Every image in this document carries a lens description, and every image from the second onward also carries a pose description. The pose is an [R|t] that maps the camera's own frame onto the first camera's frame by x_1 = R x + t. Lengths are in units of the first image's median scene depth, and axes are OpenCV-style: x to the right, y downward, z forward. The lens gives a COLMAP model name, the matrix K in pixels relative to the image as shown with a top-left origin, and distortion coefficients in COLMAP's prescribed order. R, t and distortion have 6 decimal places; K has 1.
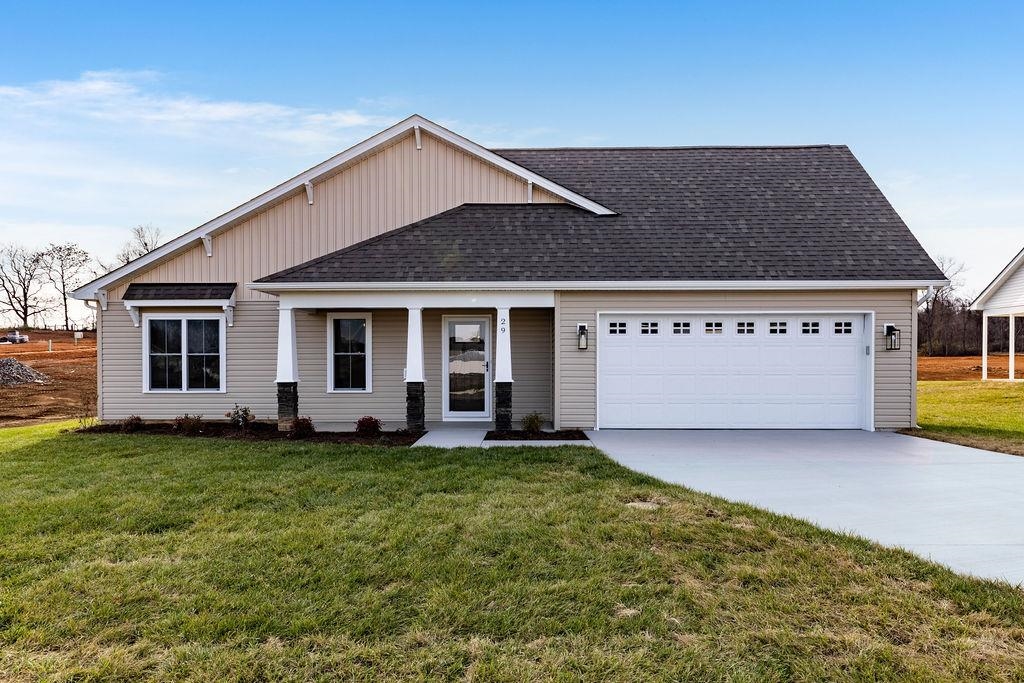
lens RADIAL K [[571.6, 0, 512.1], [0, 571.6, 352.9], [0, 0, 1]] dist [-0.012329, -0.000267]
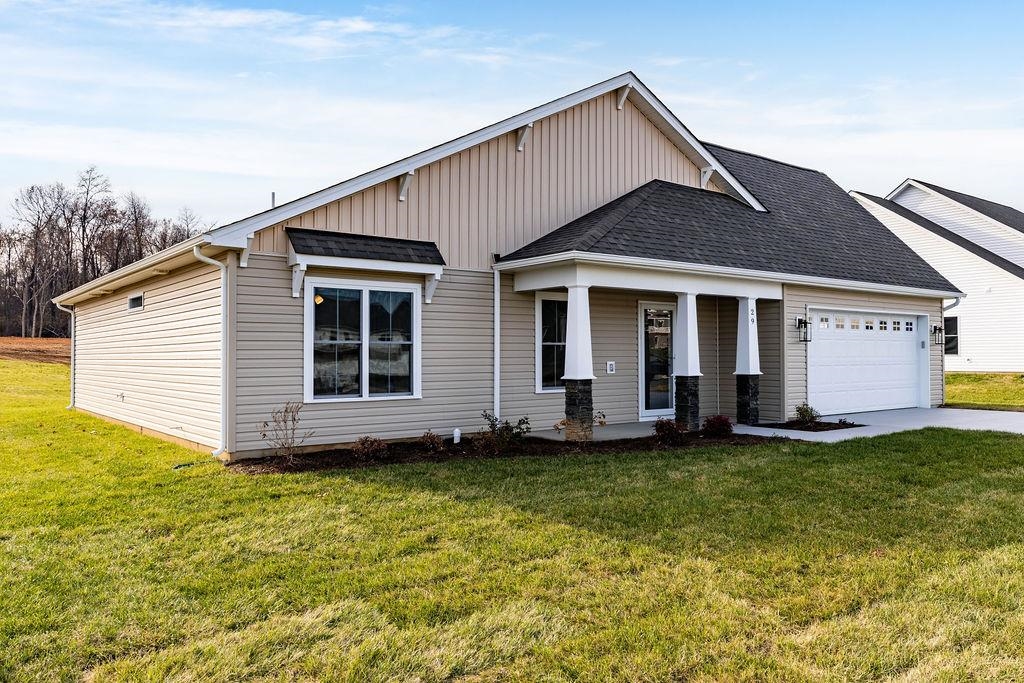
lens RADIAL K [[693.4, 0, 515.8], [0, 693.4, 330.1], [0, 0, 1]] dist [-0.008667, 0.000335]
pose [[0.812278, 0.021459, 0.582876, -0.918268], [-0.001220, 0.999383, -0.035093, 0.016445], [-0.583269, 0.027794, 0.811803, 0.246684]]
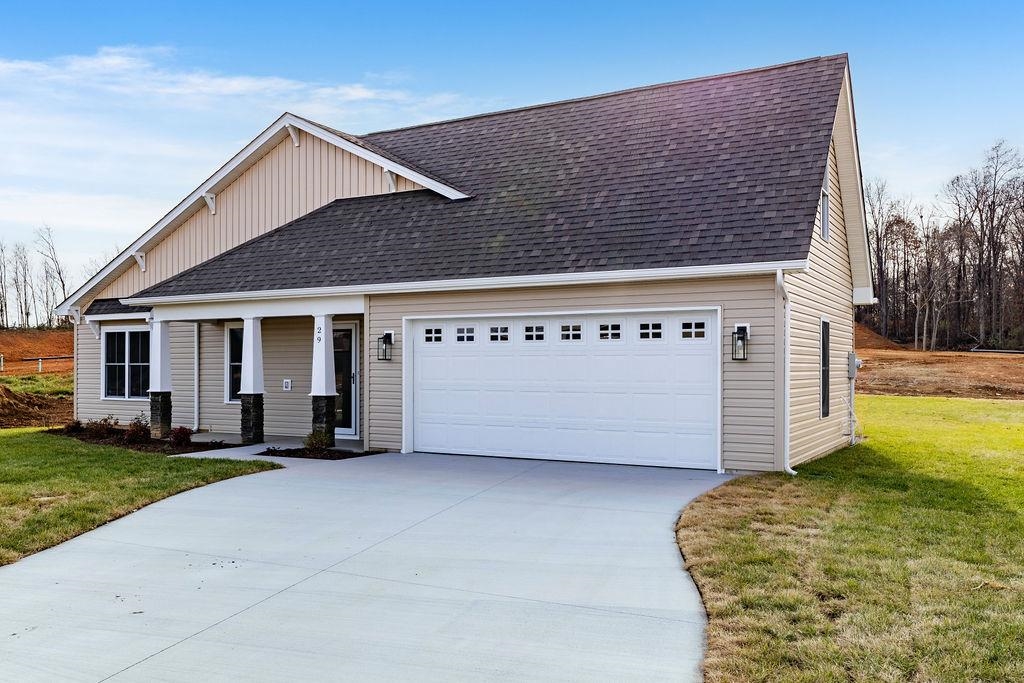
lens RADIAL K [[844.9, 0, 512.1], [0, 844.9, 350.2], [0, 0, 1]] dist [-0.013716, 0.000352]
pose [[0.883028, -0.005198, -0.469291, 0.815437], [-0.002871, 0.999860, -0.016478, -0.000229], [0.469311, 0.015898, 0.882890, -0.056954]]
